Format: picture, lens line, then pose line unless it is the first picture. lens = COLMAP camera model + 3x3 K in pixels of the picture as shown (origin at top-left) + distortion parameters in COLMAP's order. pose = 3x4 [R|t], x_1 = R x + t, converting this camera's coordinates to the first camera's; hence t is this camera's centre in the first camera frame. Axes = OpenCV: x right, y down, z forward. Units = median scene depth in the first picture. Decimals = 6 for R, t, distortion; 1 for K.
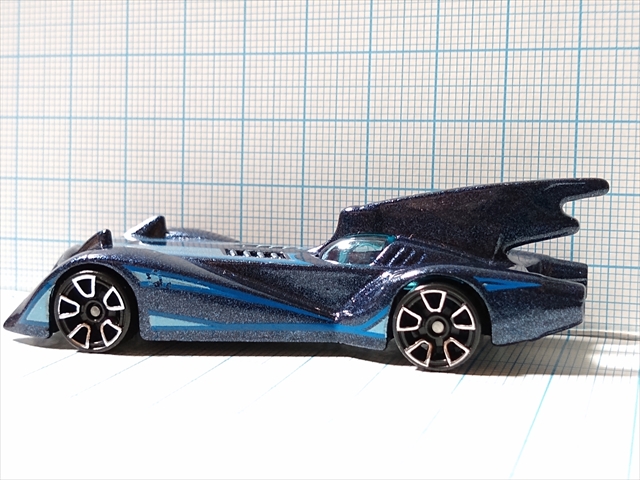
lens RADIAL K [[1108.7, 0, 317.3], [0, 1108.7, 240.3], [0, 0, 1]] dist [0.177575, -0.919823]
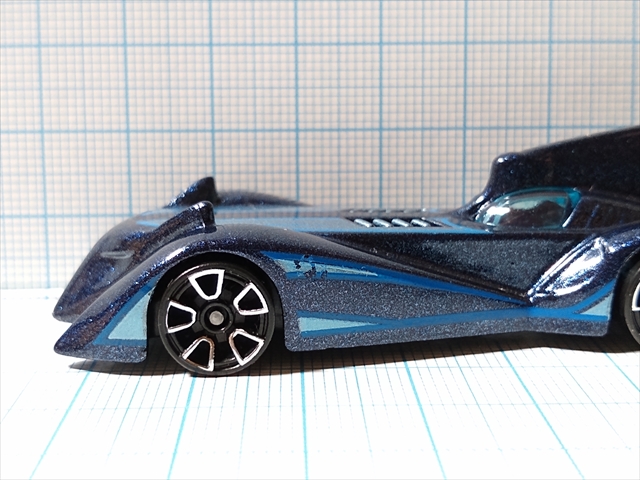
lens RADIAL K [[1108.7, 0, 317.3], [0, 1108.7, 240.3], [0, 0, 1]] dist [0.177575, -0.919823]
pose [[0.941516, -0.071212, 0.329359, -0.318789], [0.049763, 0.996081, 0.073112, -0.029942], [-0.333275, -0.052447, 0.941370, 0.270402]]
